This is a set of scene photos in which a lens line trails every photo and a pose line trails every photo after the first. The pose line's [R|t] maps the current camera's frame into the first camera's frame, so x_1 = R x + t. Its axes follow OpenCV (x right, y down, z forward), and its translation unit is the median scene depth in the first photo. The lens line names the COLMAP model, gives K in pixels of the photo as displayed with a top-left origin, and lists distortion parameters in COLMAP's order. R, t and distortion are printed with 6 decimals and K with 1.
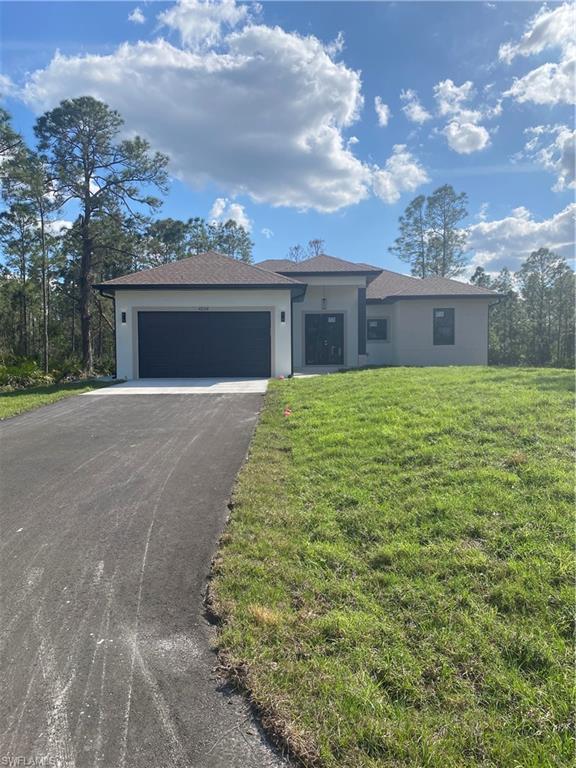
lens RADIAL K [[580.7, 0, 288.0], [0, 580.7, 384.0], [0, 0, 1]] dist [0.001417, -0.001201]
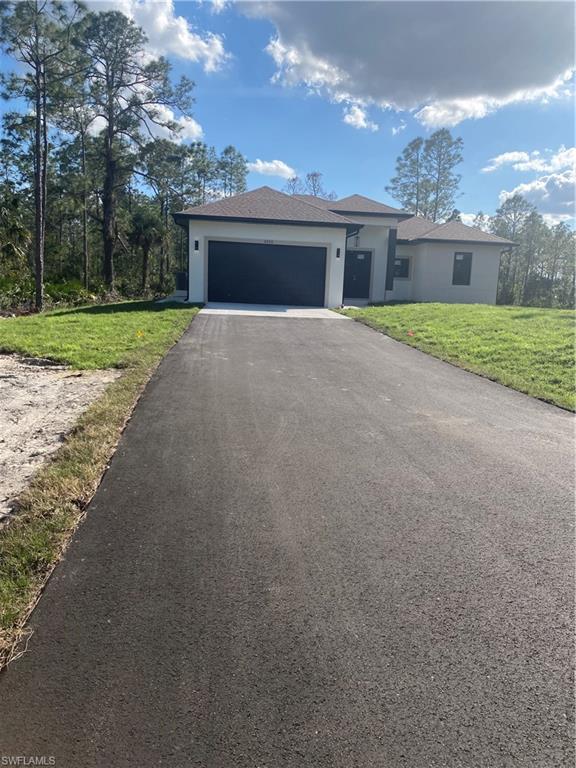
lens RADIAL K [[580.7, 0, 288.0], [0, 580.7, 384.0], [0, 0, 1]] dist [0.001417, -0.001201]
pose [[0.993557, 0.033384, 0.108301, -0.173275], [-0.046100, 0.992047, 0.117120, 0.006615], [-0.103530, -0.121358, 0.987195, -0.102167]]
